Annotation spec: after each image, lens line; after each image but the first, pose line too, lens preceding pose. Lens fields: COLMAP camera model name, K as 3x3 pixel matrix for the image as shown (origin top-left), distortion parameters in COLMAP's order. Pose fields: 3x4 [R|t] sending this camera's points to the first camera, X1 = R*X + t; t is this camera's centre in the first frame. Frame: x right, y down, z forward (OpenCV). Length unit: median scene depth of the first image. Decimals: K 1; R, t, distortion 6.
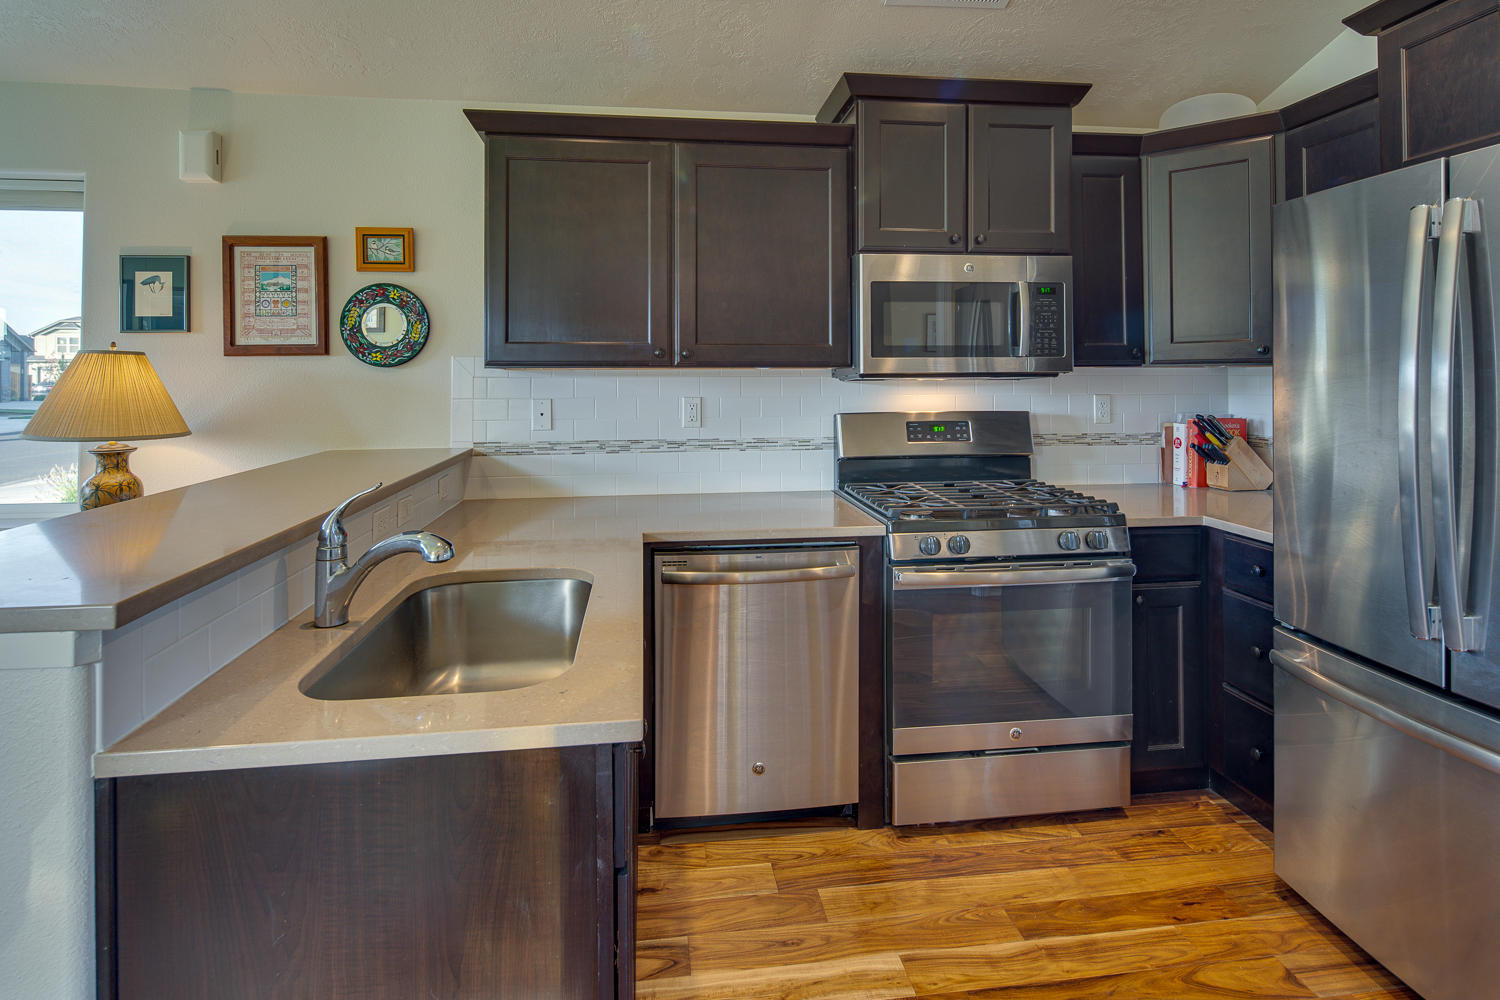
lens RADIAL K [[734.6, 0, 740.9], [0, 734.6, 371.7], [0, 0, 1]] dist [-0.005502, -0.003213]
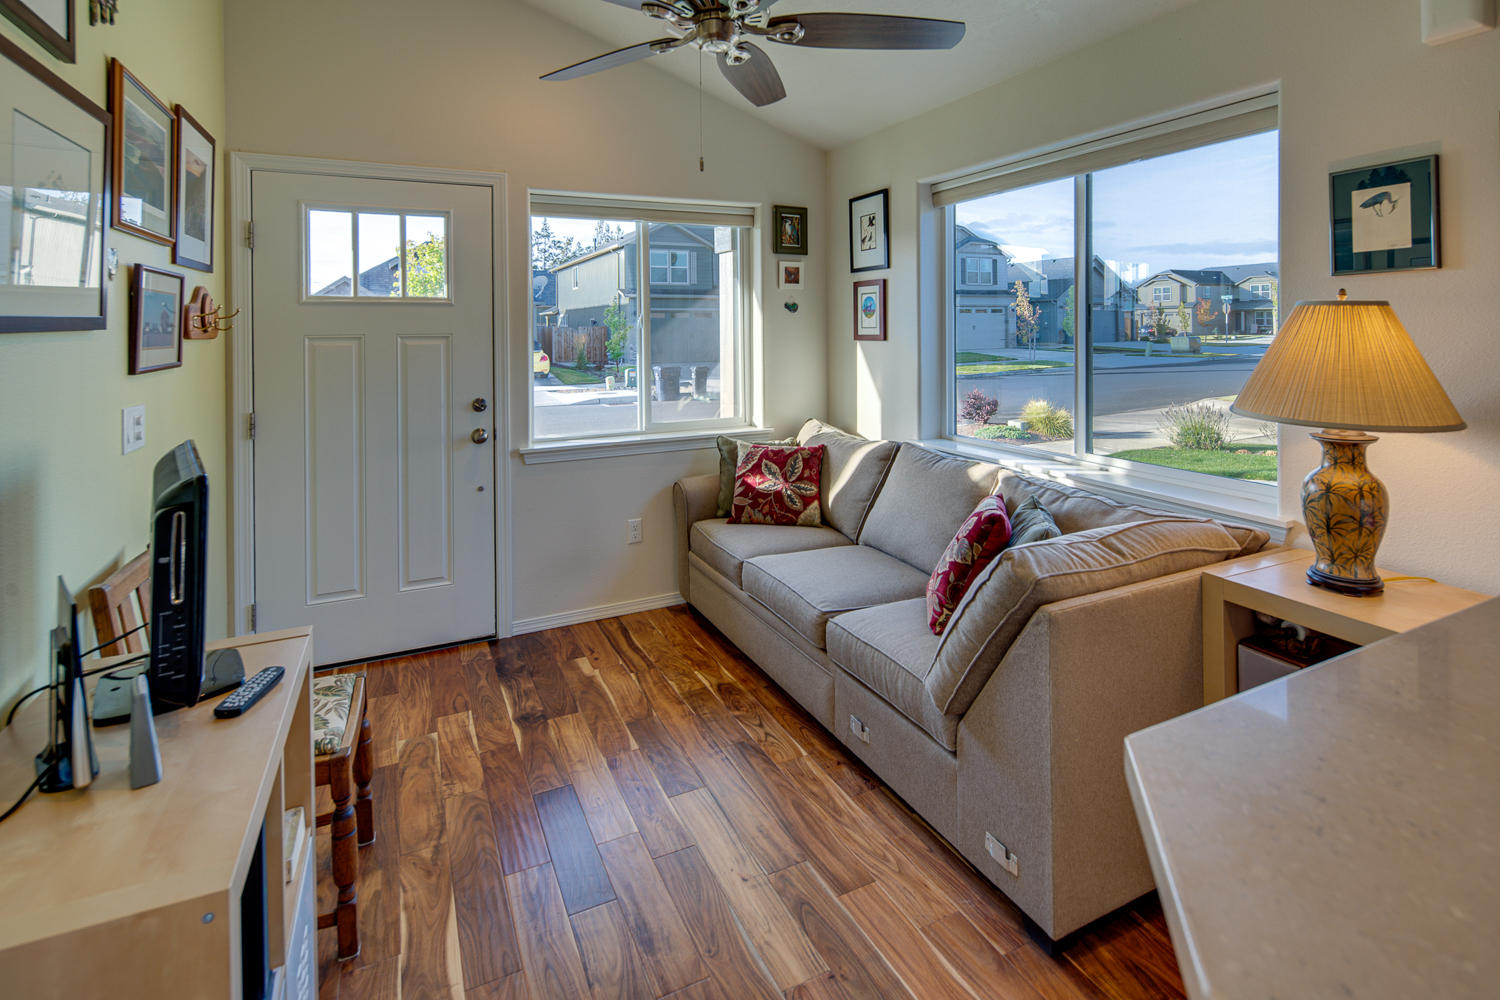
lens RADIAL K [[734.6, 0, 757.6], [0, 734.6, 333.0], [0, 0, 1]] dist [-0.005502, -0.003213]
pose [[0.317046, 0.005987, -0.948391, -0.325317], [0.018342, 0.999754, 0.012443, -0.015264], [0.948233, -0.021340, 0.316858, 0.199519]]
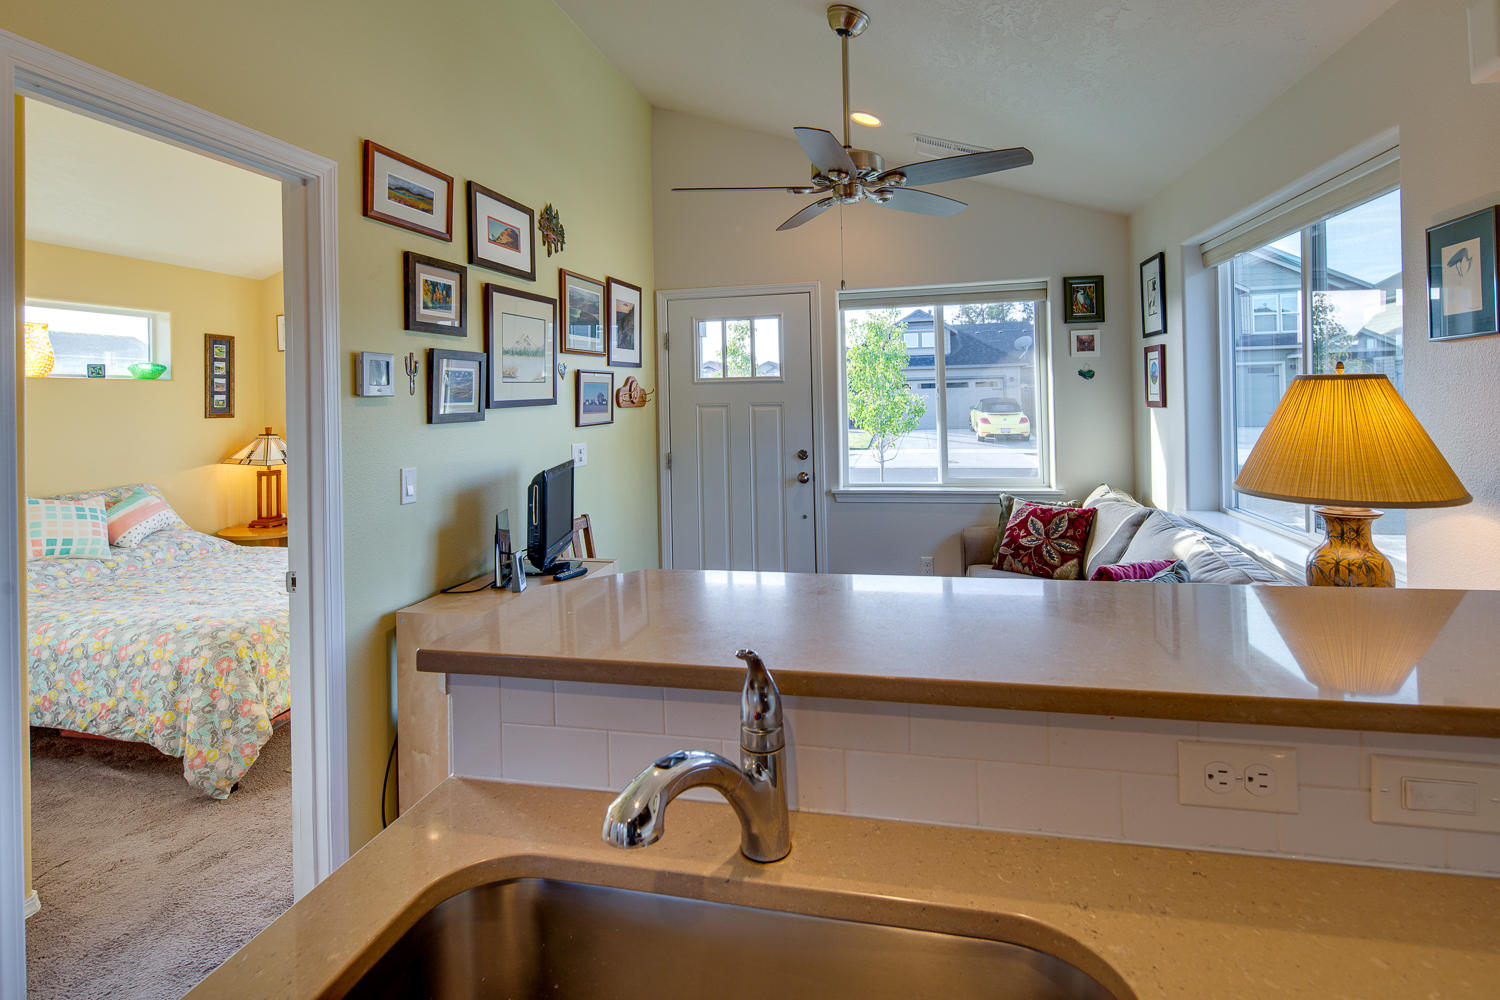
lens RADIAL K [[734.6, 0, 730.4], [0, 734.6, 391.8], [0, 0, 1]] dist [-0.005502, -0.003213]
pose [[-0.352614, 0.002887, -0.935764, 0.018735], [0.032185, 0.999441, -0.009045, -0.021885], [0.935215, -0.033307, -0.352510, 0.633182]]
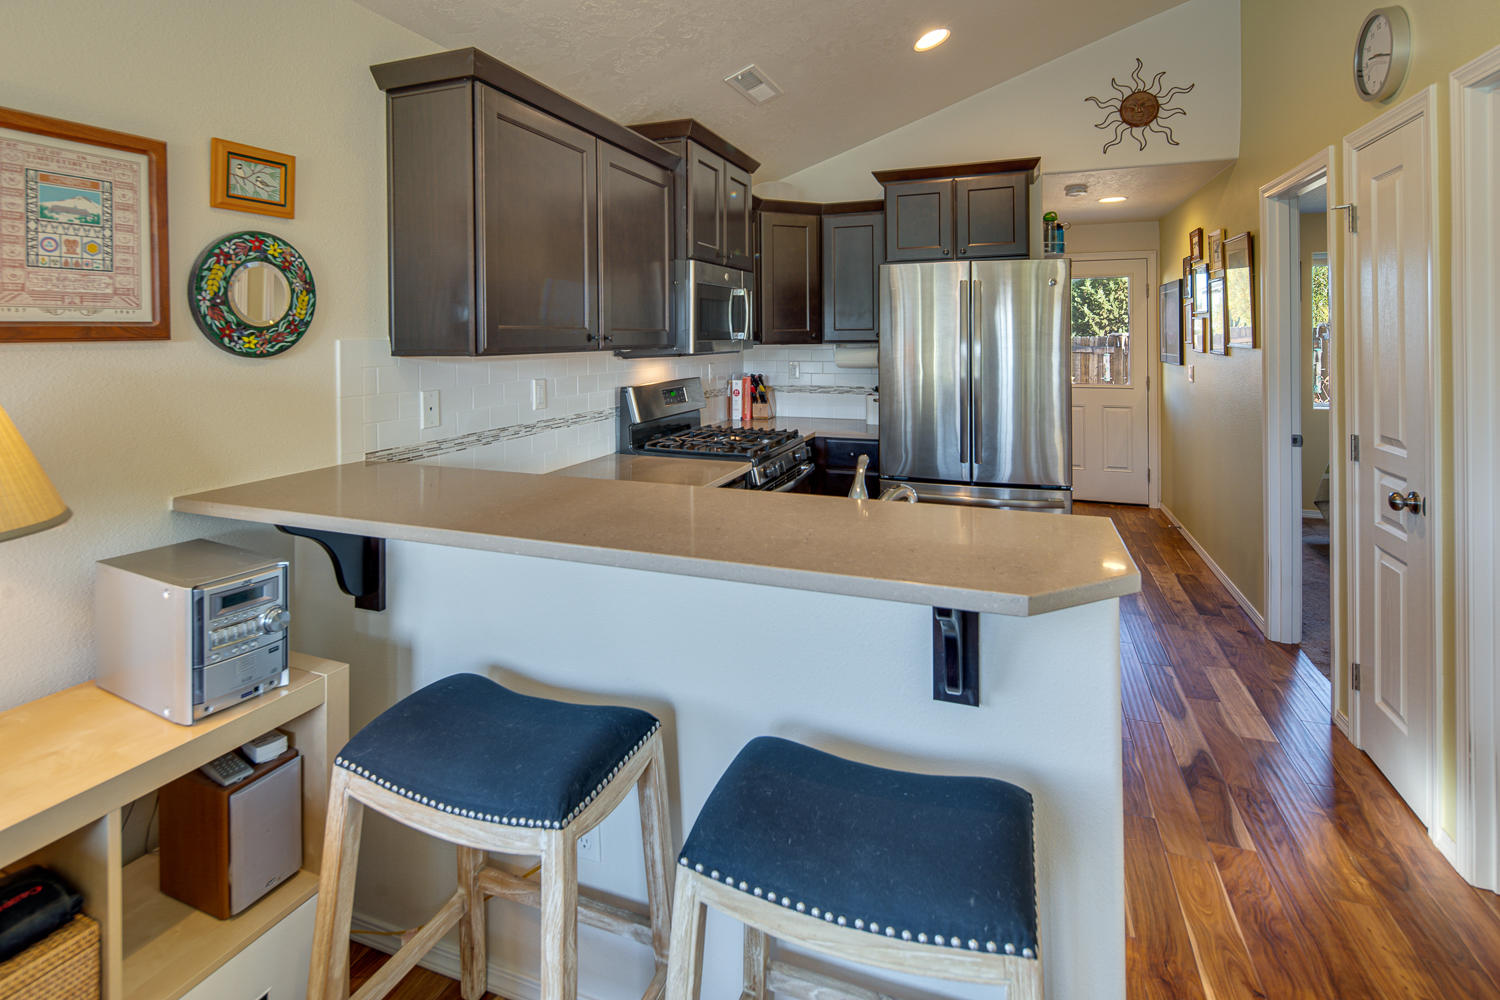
lens RADIAL K [[734.6, 0, 738.6], [0, 734.6, 339.6], [0, 0, 1]] dist [-0.005502, -0.003213]
pose [[0.466569, -0.004255, 0.884475, -0.914765], [-0.000760, 0.999986, 0.005212, -0.027808], [-0.884484, -0.003104, 0.466559, 0.320498]]
